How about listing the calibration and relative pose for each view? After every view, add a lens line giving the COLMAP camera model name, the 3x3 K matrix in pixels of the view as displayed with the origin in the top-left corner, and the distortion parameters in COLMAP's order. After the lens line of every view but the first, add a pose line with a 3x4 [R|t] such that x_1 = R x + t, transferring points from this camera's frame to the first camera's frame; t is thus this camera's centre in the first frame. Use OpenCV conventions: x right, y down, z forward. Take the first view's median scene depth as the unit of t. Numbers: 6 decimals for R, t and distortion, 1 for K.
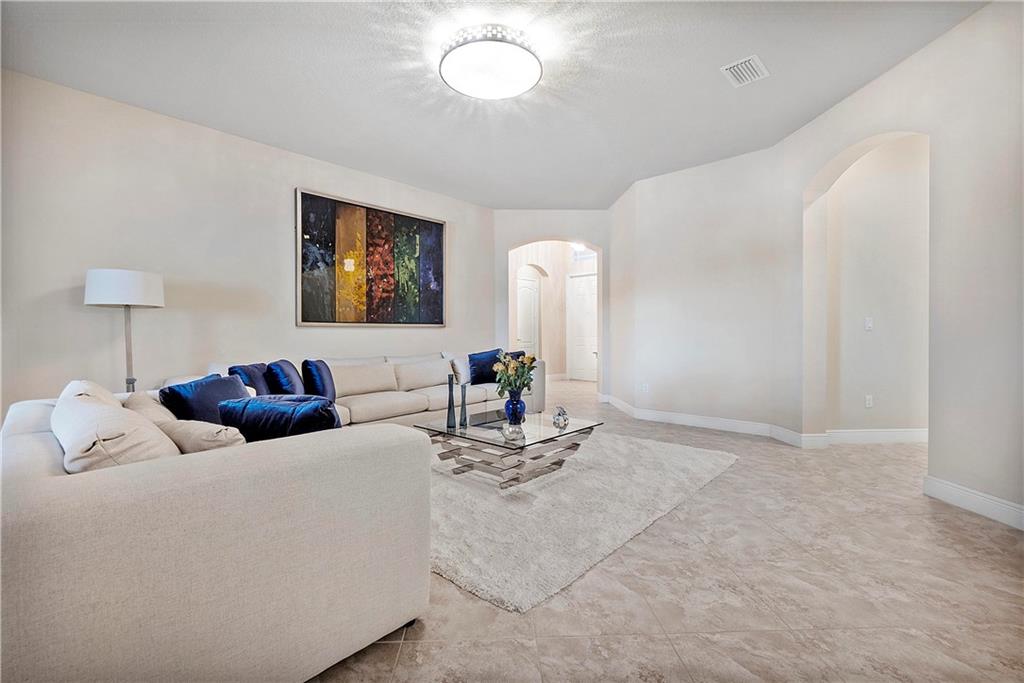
lens RADIAL K [[442.1, 0, 511.0], [0, 442.1, 337.2], [0, 0, 1]] dist [-0.008598, 0.001674]
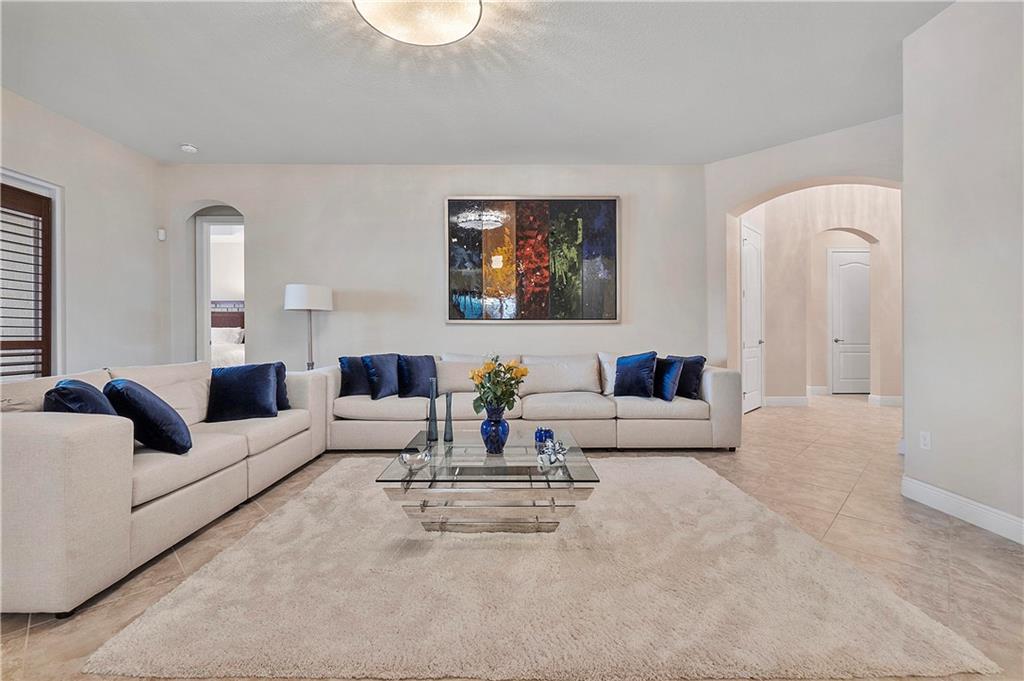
lens RADIAL K [[442.1, 0, 512.1], [0, 442.1, 333.0], [0, 0, 1]] dist [-0.008598, 0.001674]
pose [[0.676390, 0.006375, -0.736517, 0.371018], [-0.009565, 0.999954, -0.000129, -0.002653], [0.736482, 0.007132, 0.676420, 0.331501]]
